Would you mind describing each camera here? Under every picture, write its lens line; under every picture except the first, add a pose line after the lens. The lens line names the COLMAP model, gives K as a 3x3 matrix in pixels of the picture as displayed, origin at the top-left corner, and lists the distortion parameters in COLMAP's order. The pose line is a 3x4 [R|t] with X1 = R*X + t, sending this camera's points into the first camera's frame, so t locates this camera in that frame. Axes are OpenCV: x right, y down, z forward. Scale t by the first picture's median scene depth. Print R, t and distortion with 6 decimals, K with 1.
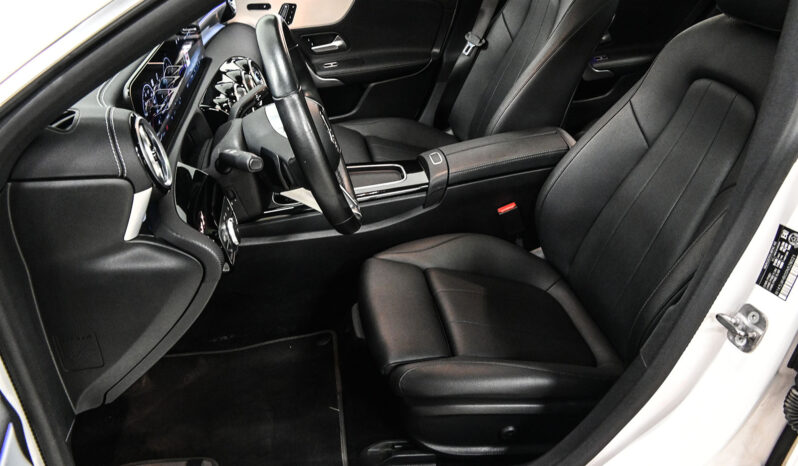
lens RADIAL K [[604.7, 0, 399.0], [0, 604.7, 233.0], [0, 0, 1]] dist [0.012222, 0.004982]
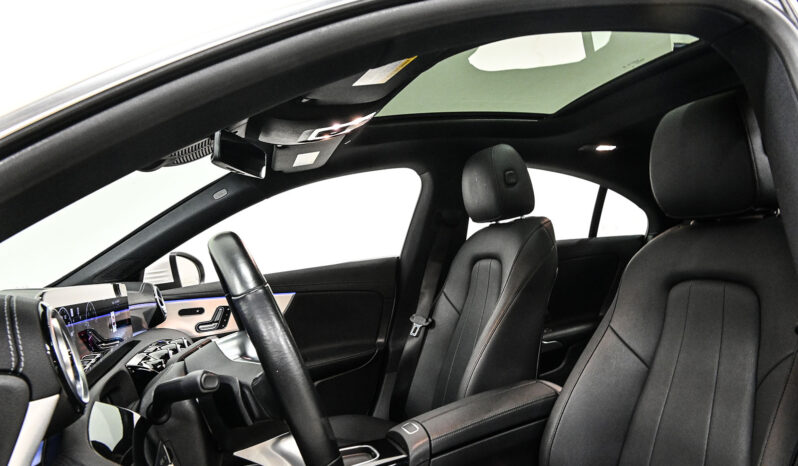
lens RADIAL K [[604.7, 0, 399.0], [0, 604.7, 233.0], [0, 0, 1]] dist [0.012222, 0.004982]
pose [[0.984202, -0.085083, 0.155267, -0.048819], [0.155408, 0.835305, -0.527366, 0.071638], [-0.084826, 0.543164, 0.835331, 0.118384]]
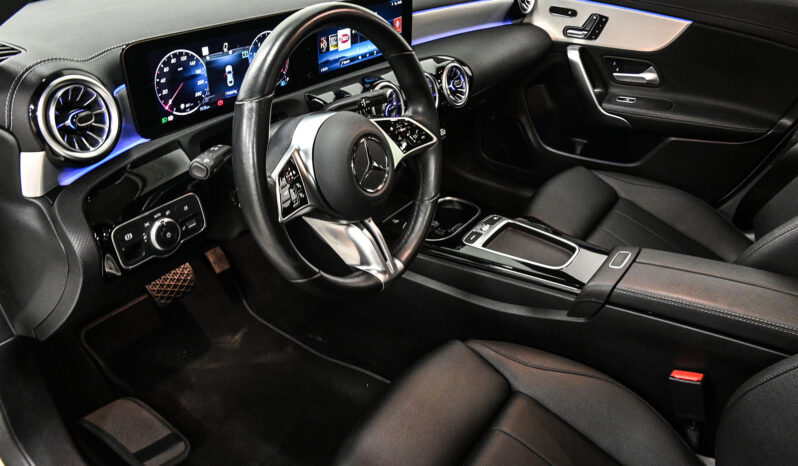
lens RADIAL K [[604.7, 0, 399.0], [0, 604.7, 233.0], [0, 0, 1]] dist [0.012222, 0.004982]
pose [[0.724866, 0.395363, -0.564143, 0.202659], [-0.394903, 0.909483, 0.129974, -0.111237], [0.564465, 0.128568, 0.815383, 0.219322]]
